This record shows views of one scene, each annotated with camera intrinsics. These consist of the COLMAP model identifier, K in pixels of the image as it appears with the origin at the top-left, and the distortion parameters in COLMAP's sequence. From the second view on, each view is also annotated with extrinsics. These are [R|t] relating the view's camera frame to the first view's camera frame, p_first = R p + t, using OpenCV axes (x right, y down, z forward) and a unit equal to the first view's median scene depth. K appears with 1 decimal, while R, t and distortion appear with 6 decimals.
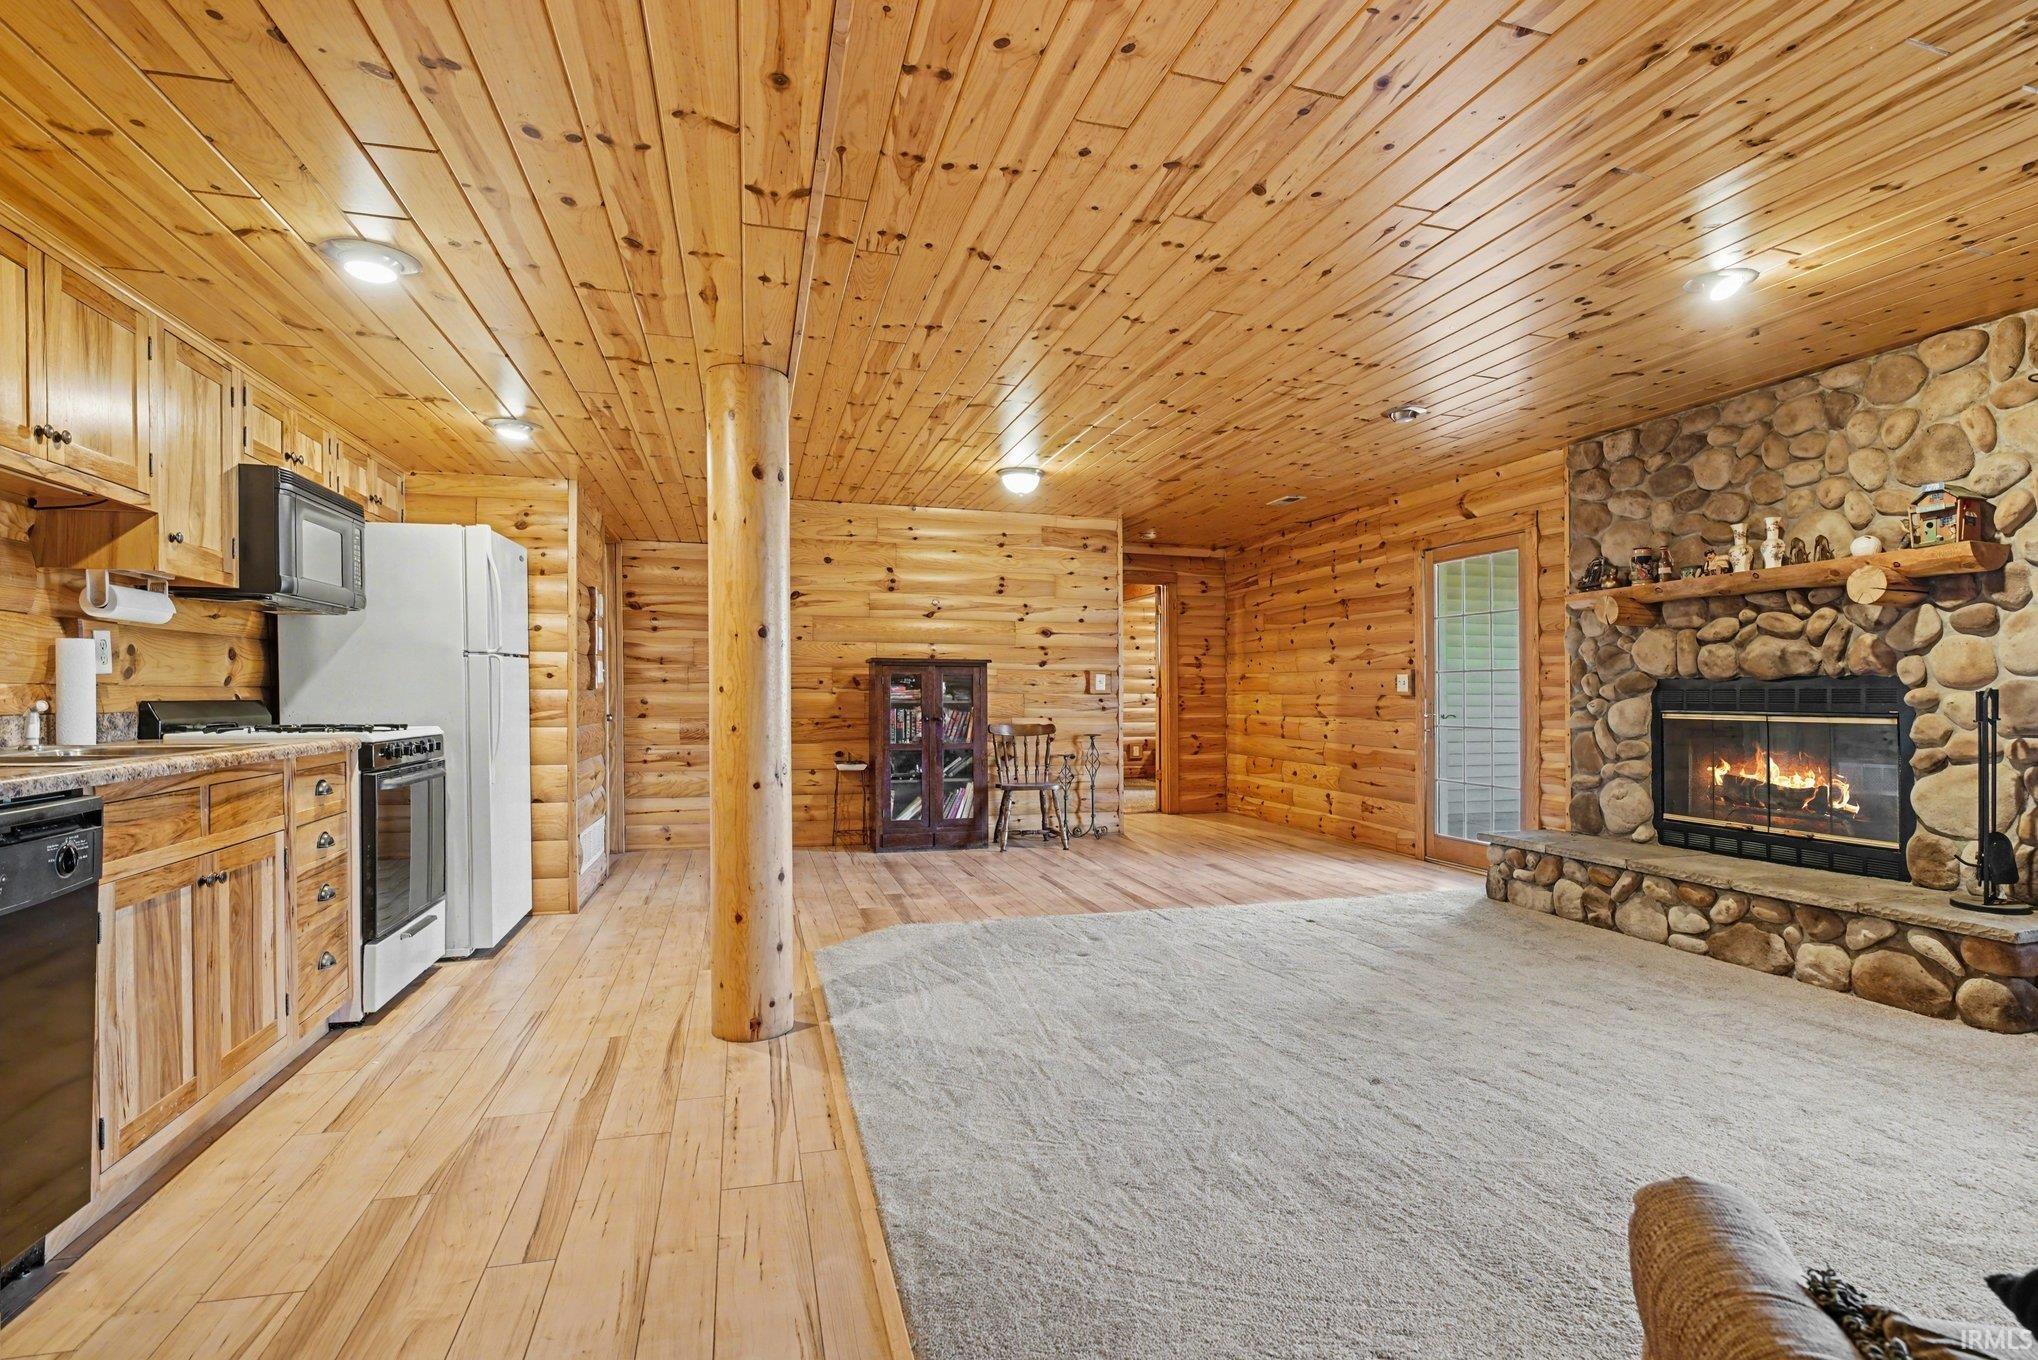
lens RADIAL K [[1025.7, 0, 1086.9], [0, 1025.7, 703.6], [0, 0, 1]] dist [-0.038764, -0.001171]
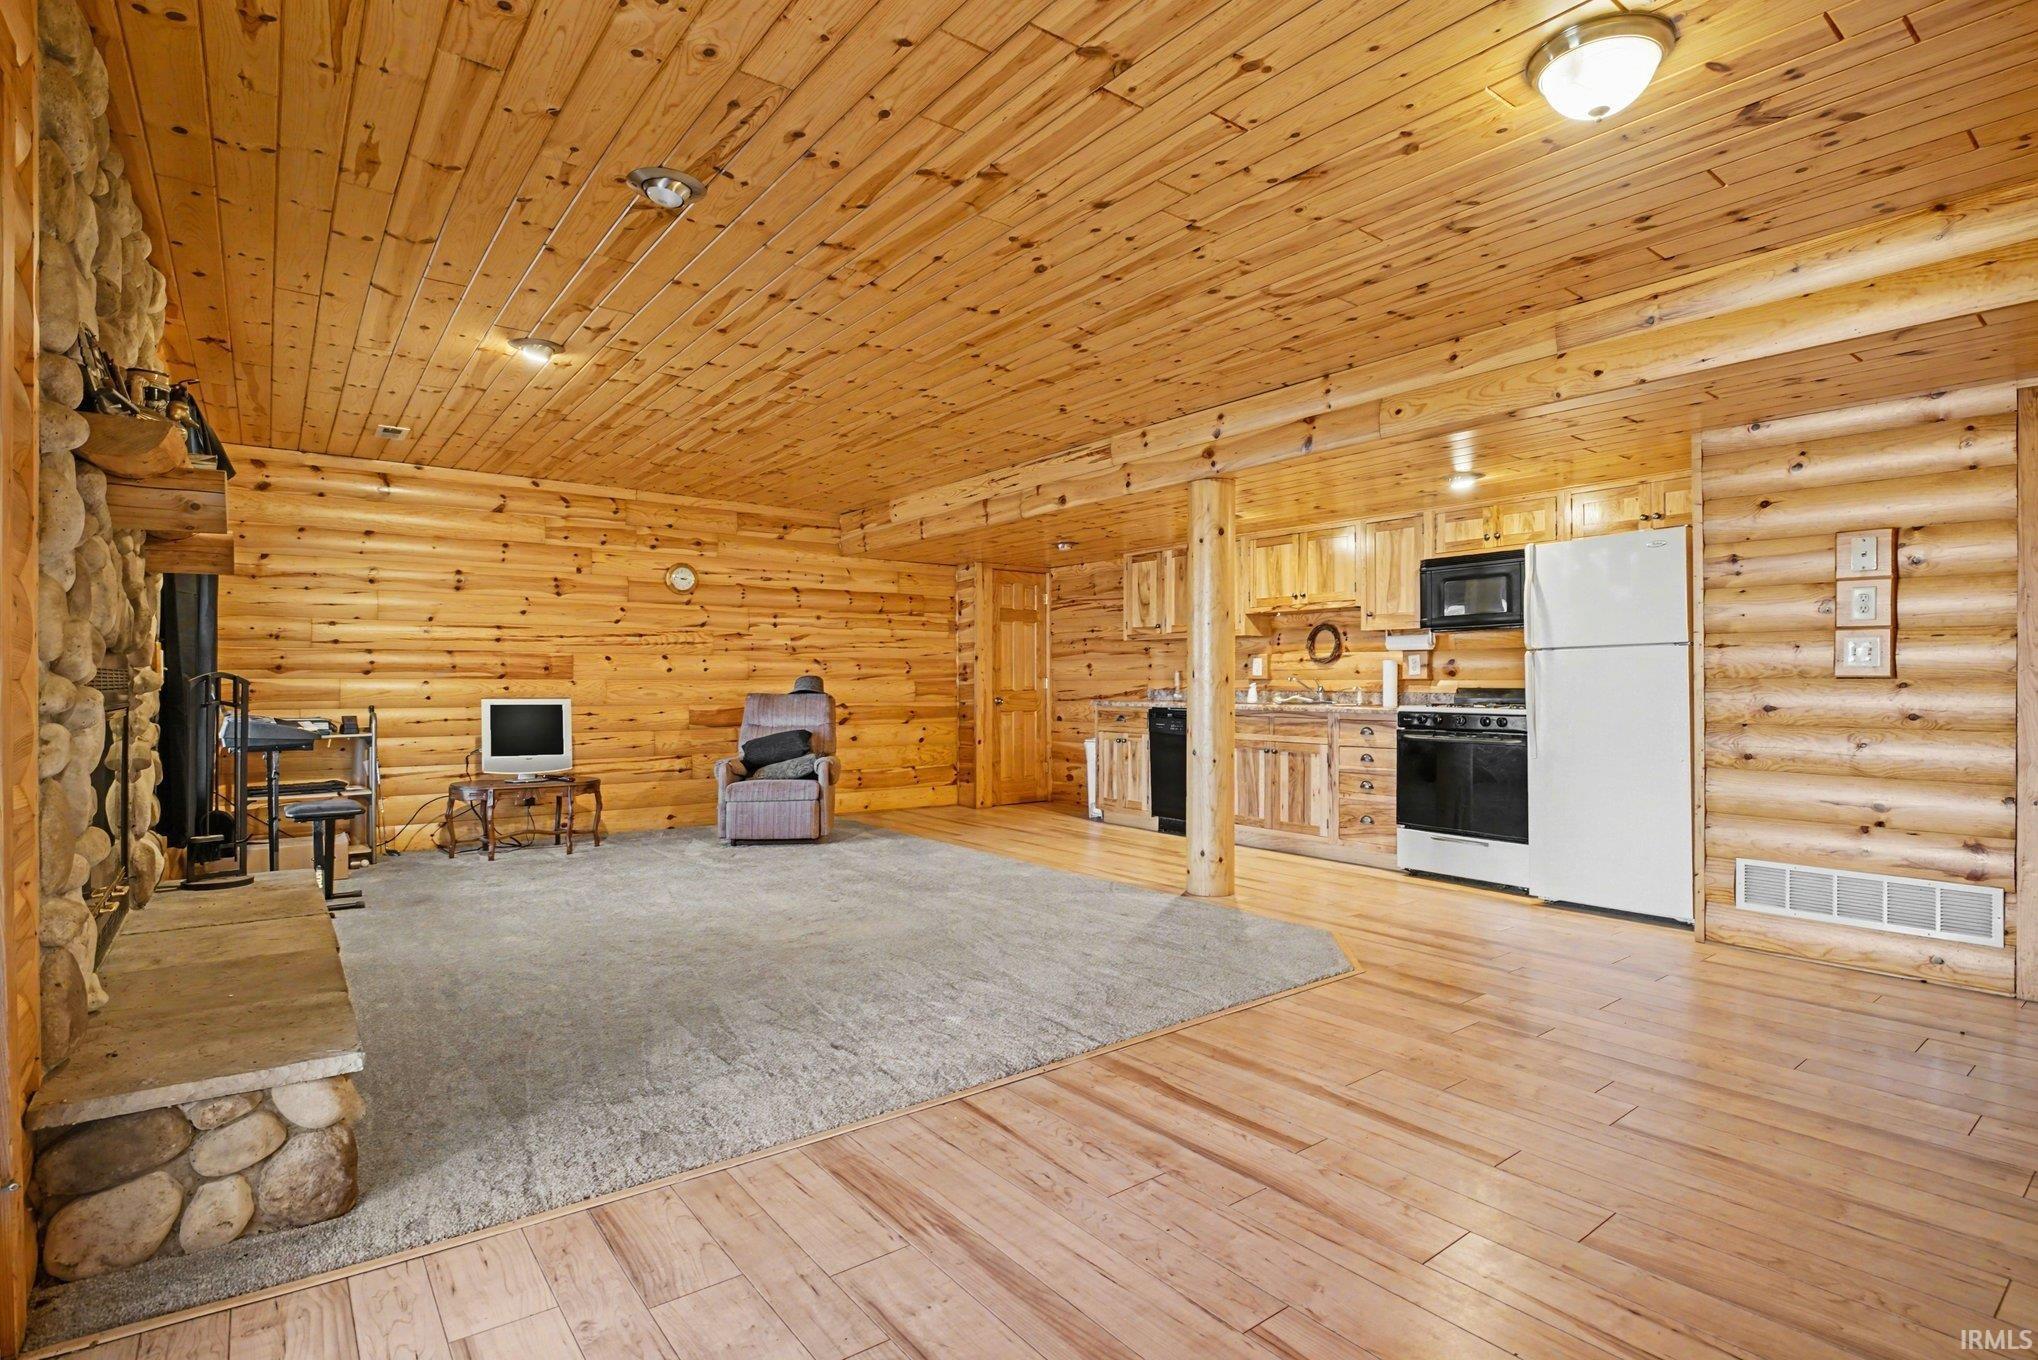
lens RADIAL K [[1015.7, 0, 1045.6], [0, 1015.7, 663.7], [0, 0, 1]] dist [-0.031569, -0.001718]
pose [[-0.945216, -0.010702, -0.326270, 0.452680], [-0.007858, 0.999919, -0.010035, -0.022633], [0.326351, -0.006921, -0.945223, 2.529857]]
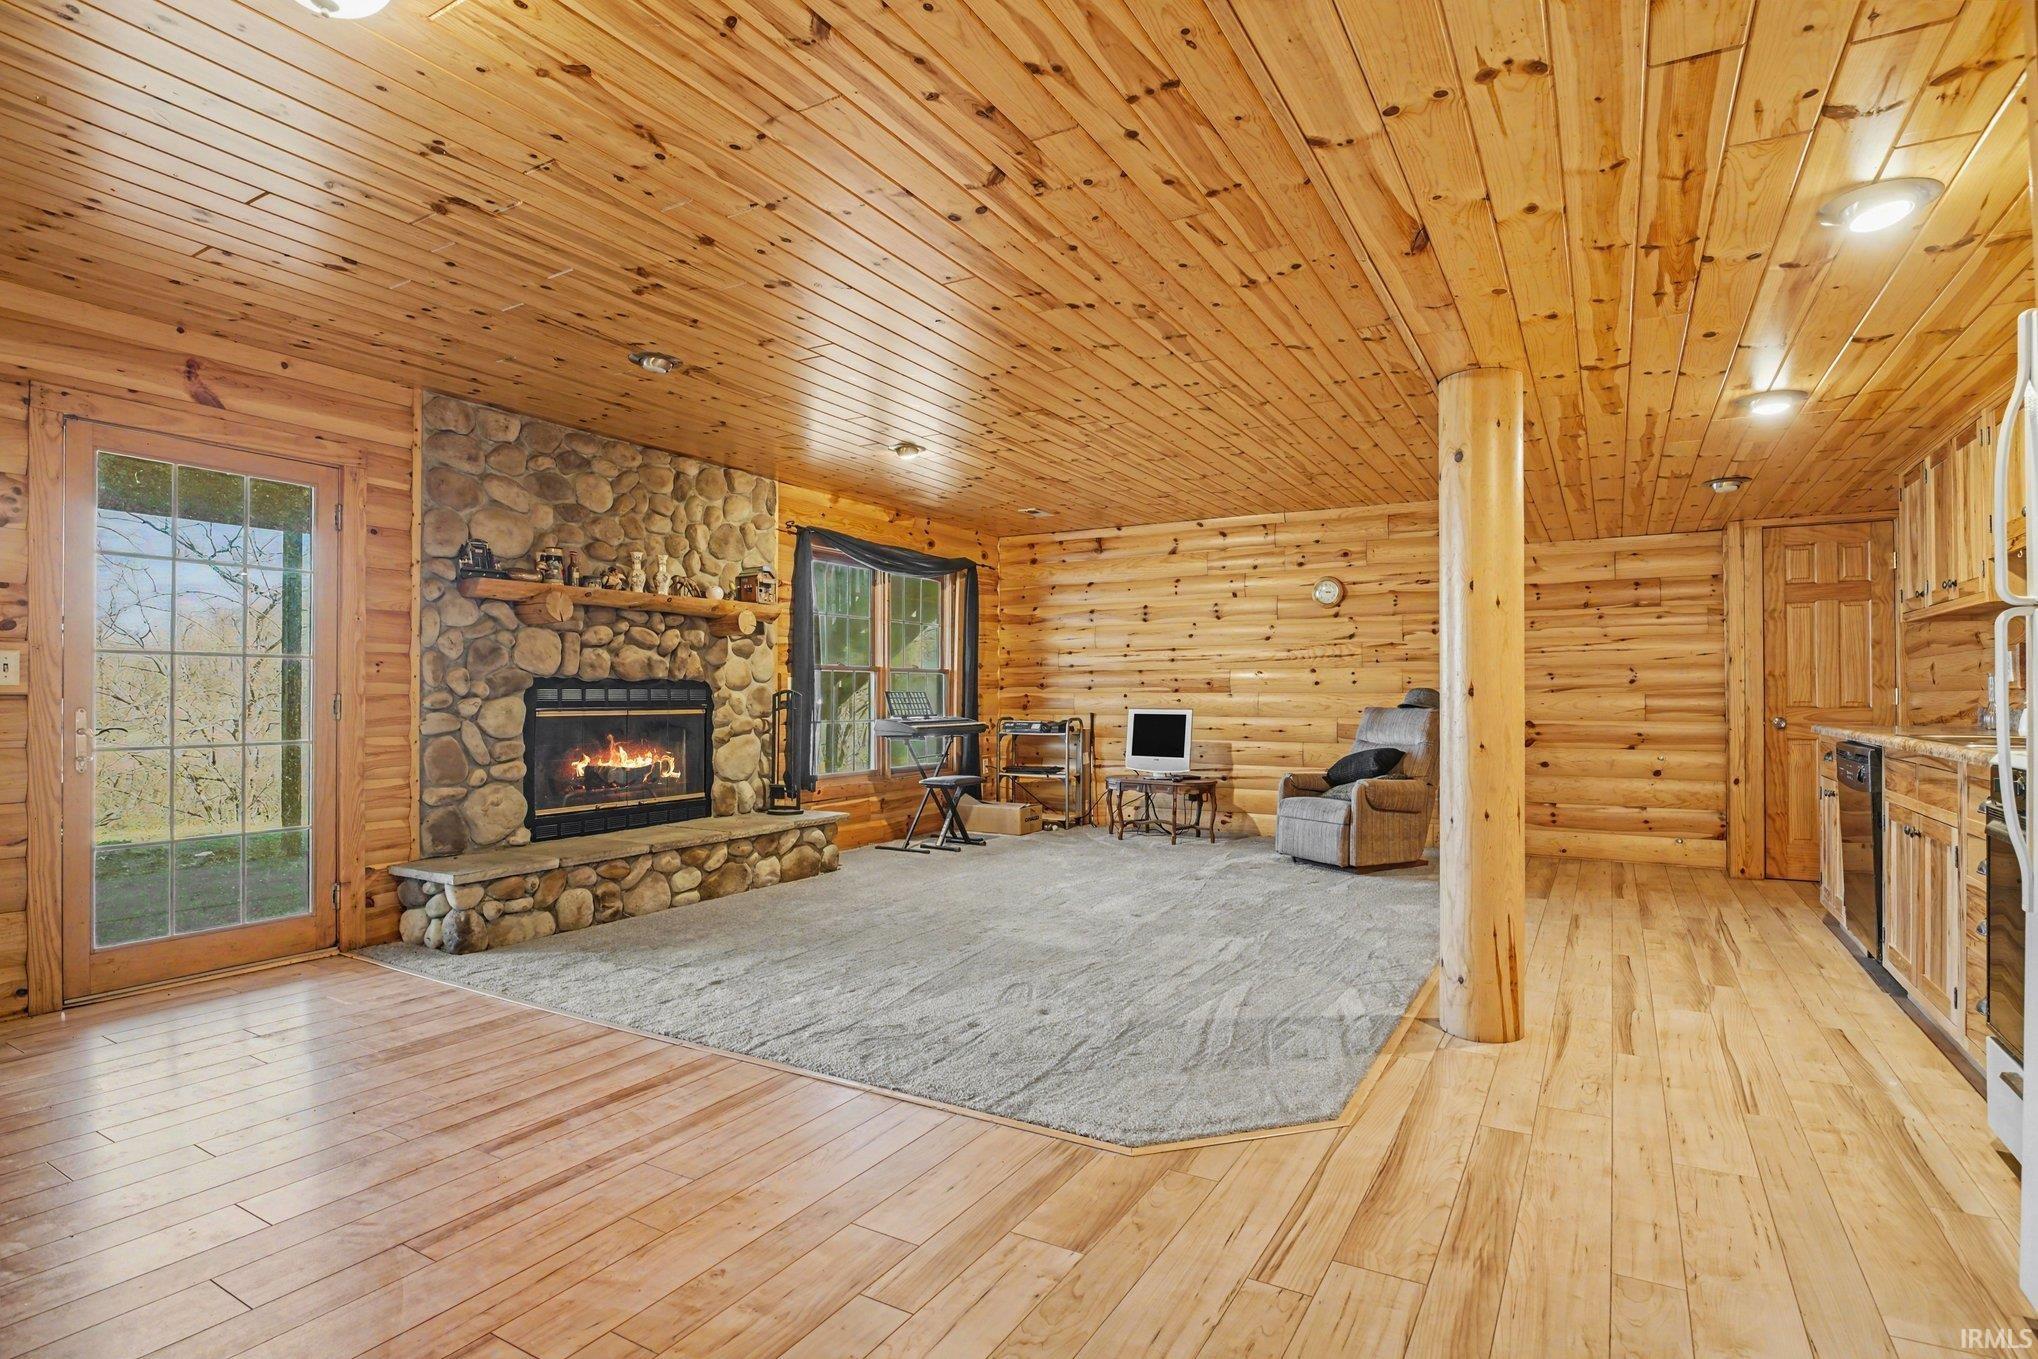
lens RADIAL K [[990.4, 0, 1033.6], [0, 990.4, 670.5], [0, 0, 1]] dist [-0.026375, -0.000154]
pose [[-0.658255, 0.014581, 0.752654, -0.806532], [0.005416, 0.999878, -0.014635, -0.023973], [-0.752776, -0.005557, -0.658254, 2.061190]]
